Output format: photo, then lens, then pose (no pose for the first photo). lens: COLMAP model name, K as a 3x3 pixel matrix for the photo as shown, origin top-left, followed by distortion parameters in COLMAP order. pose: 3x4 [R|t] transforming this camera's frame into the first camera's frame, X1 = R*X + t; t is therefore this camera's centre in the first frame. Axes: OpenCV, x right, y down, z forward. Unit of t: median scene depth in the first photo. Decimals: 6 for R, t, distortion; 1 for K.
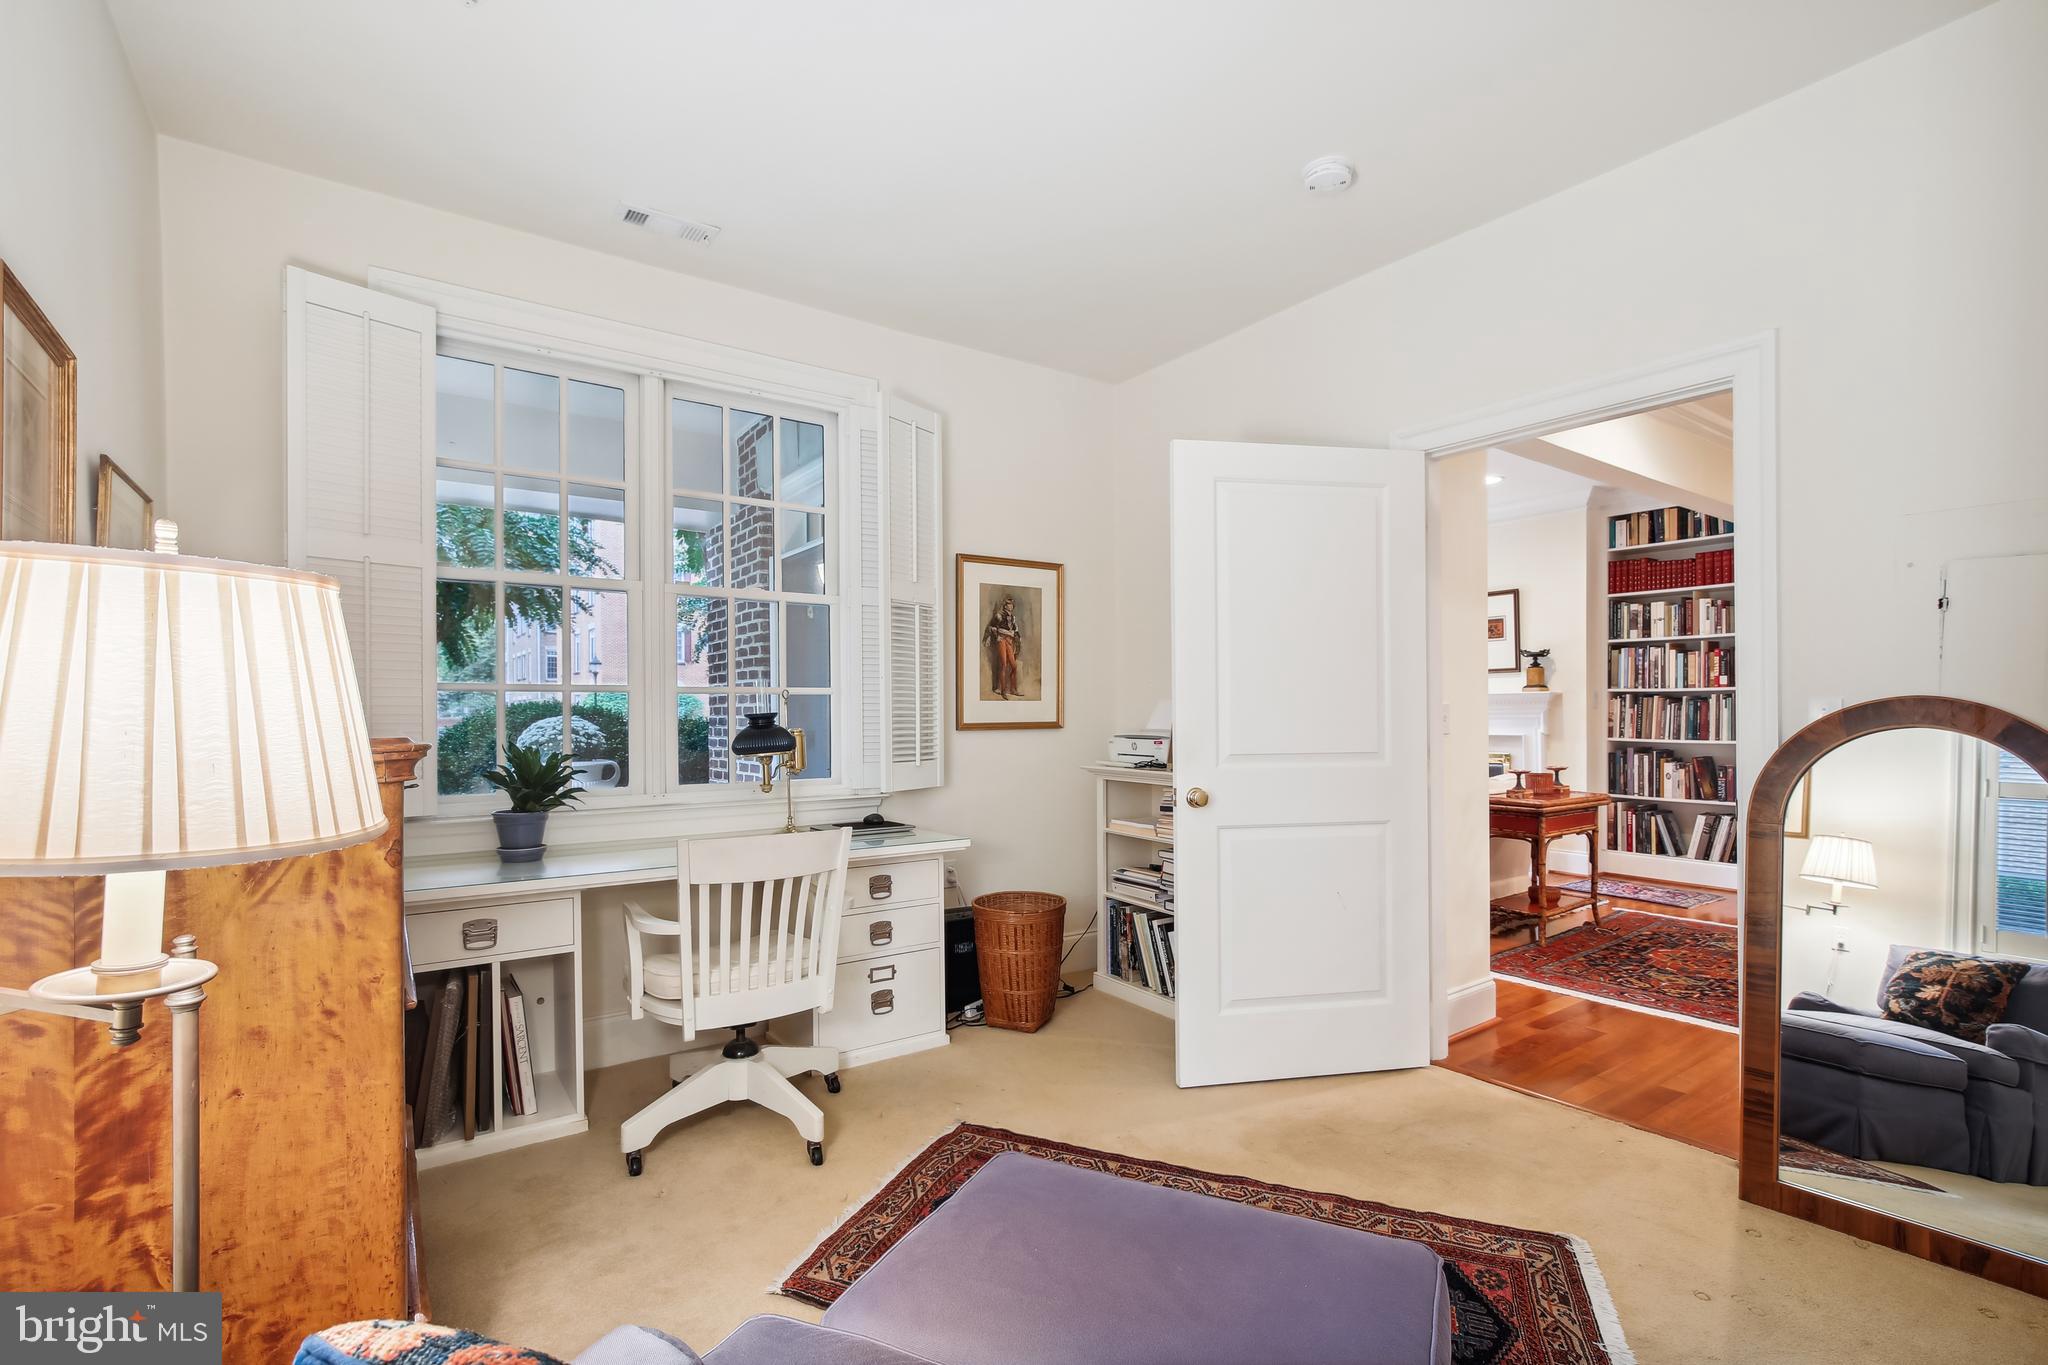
lens RADIAL K [[946.5, 0, 987.1], [0, 946.5, 708.7], [0, 0, 1]] dist [0.016084, 0.000021]
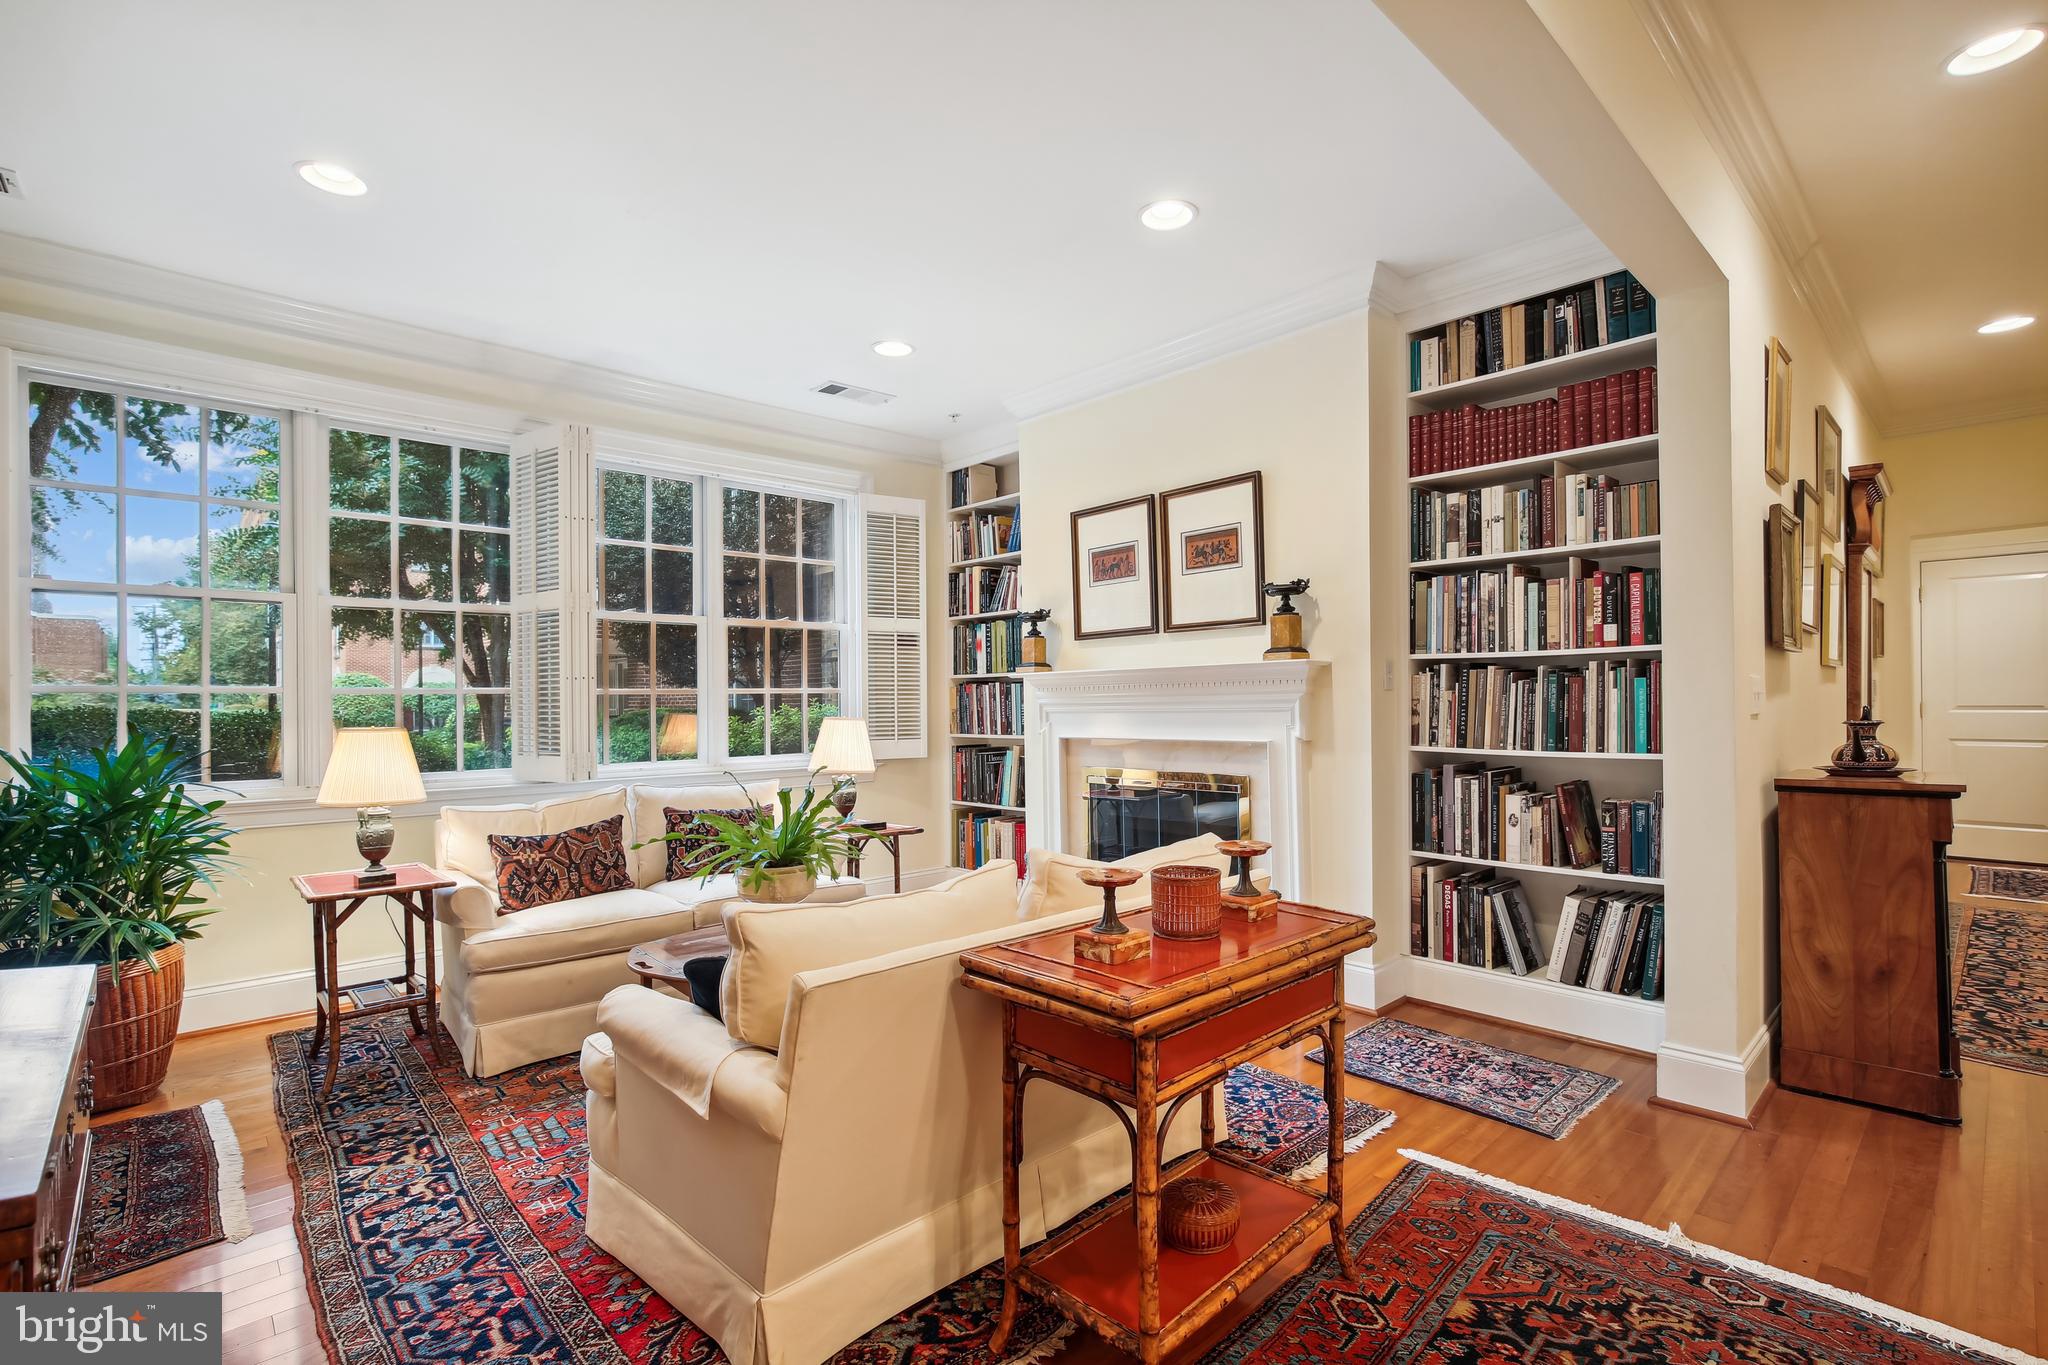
lens RADIAL K [[962.1, 0, 1013.5], [0, 962.1, 699.6], [0, 0, 1]] dist [-0.003076, 0.000168]
pose [[0.989654, -0.006903, 0.143311, 0.364620], [0.006790, 0.999976, 0.001282, 0.002513], [-0.143317, -0.000295, 0.989677, 0.513378]]
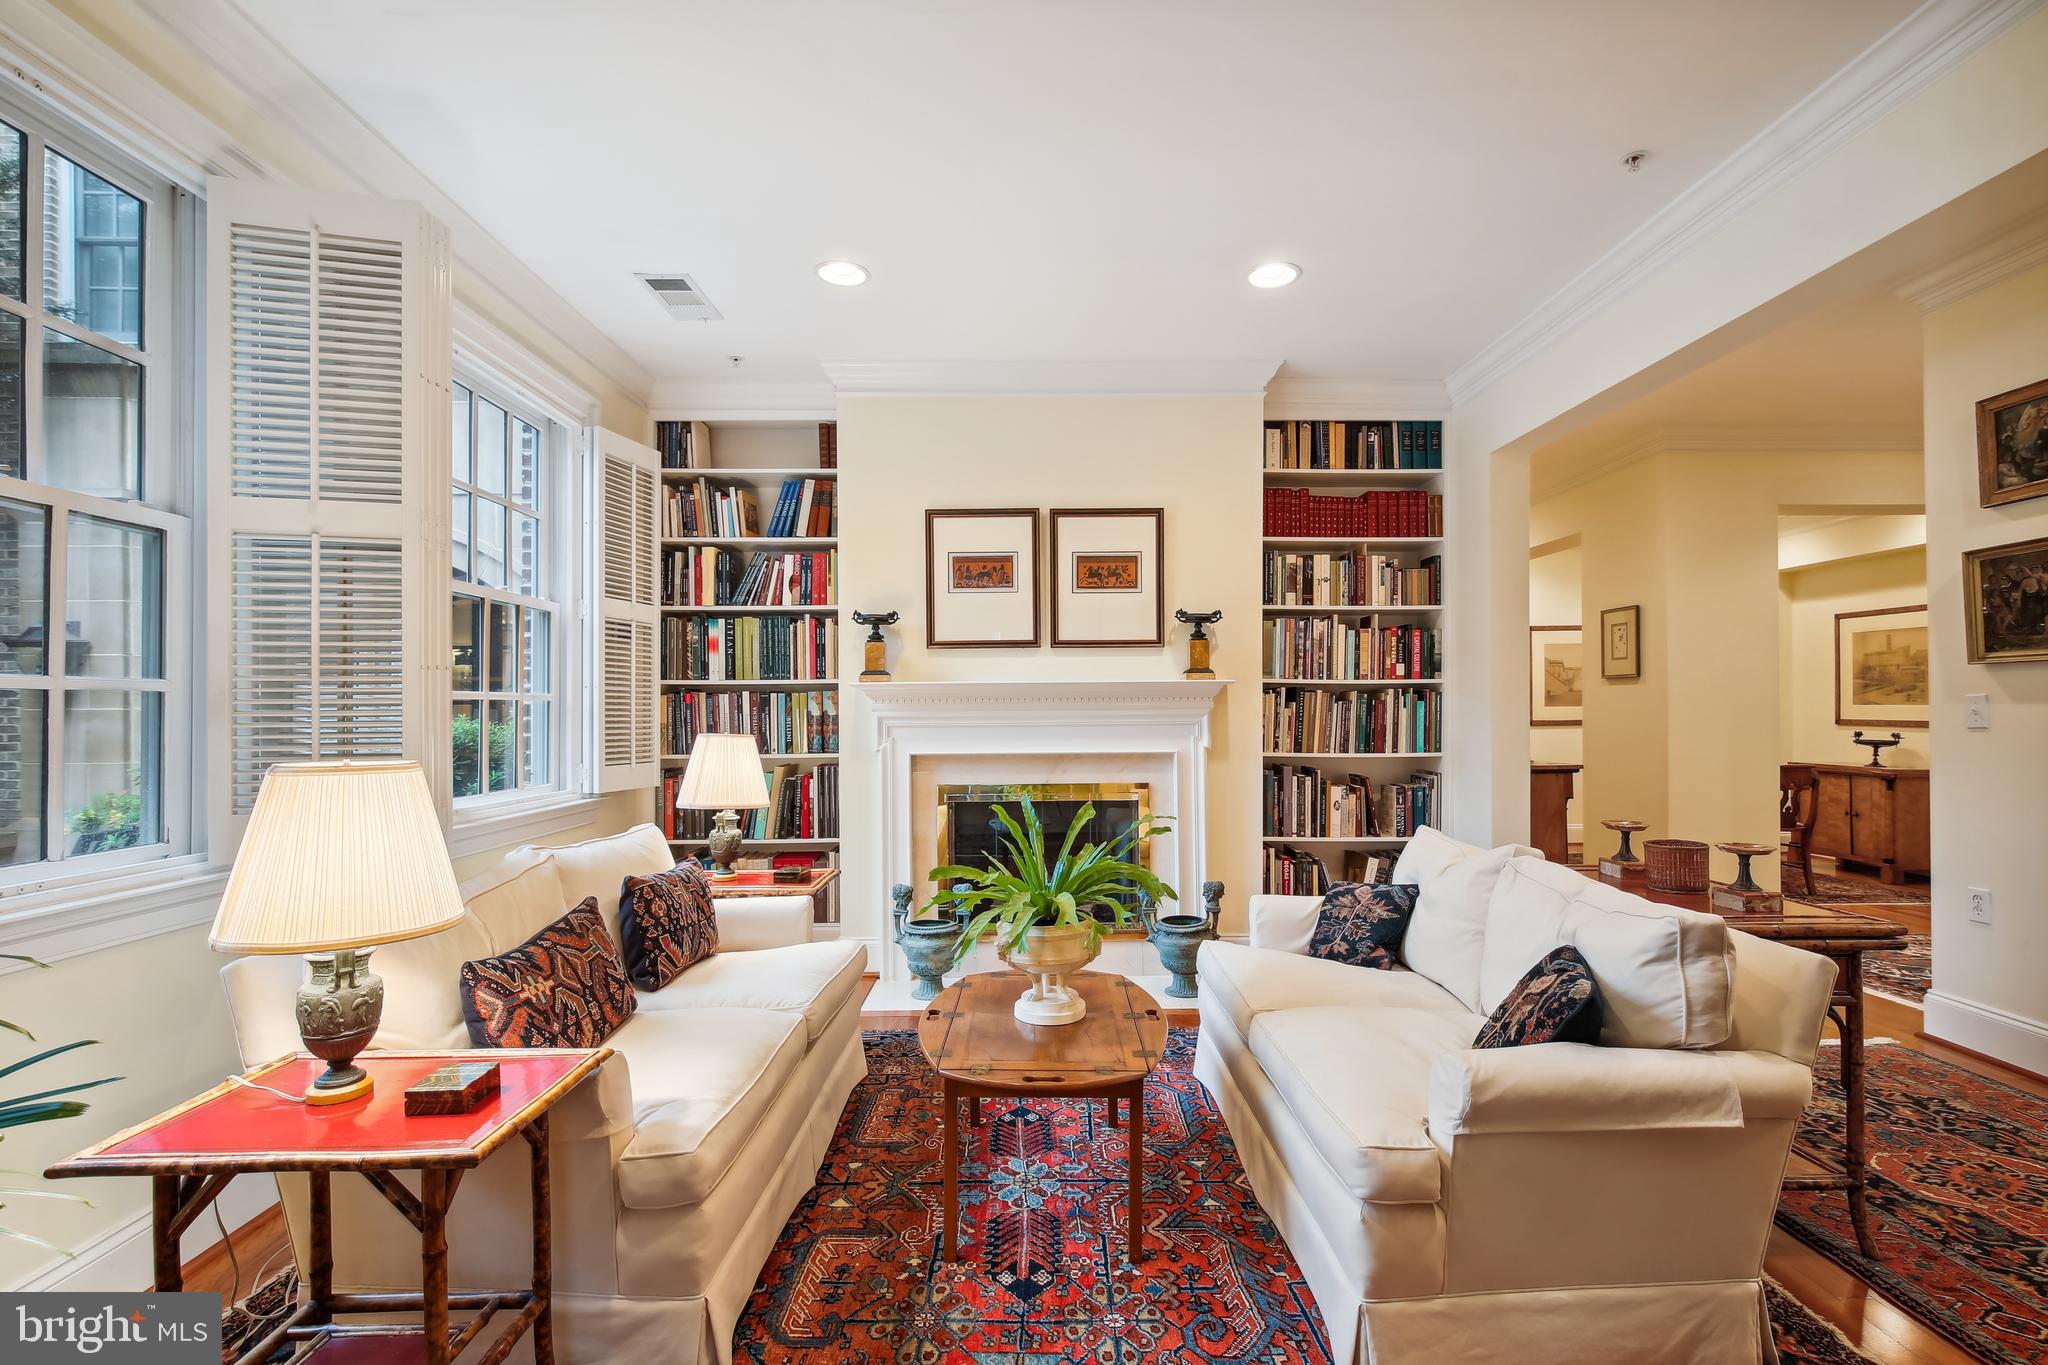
lens RADIAL K [[943.8, 0, 1063.4], [0, 943.8, 709.9], [0, 0, 1]] dist [0.002997, 0.000355]
pose [[0.545888, 0.002842, 0.837853, 0.027235], [-0.002619, 0.999995, -0.001686, 0.002502], [-0.837854, -0.001274, 0.545893, 0.778965]]
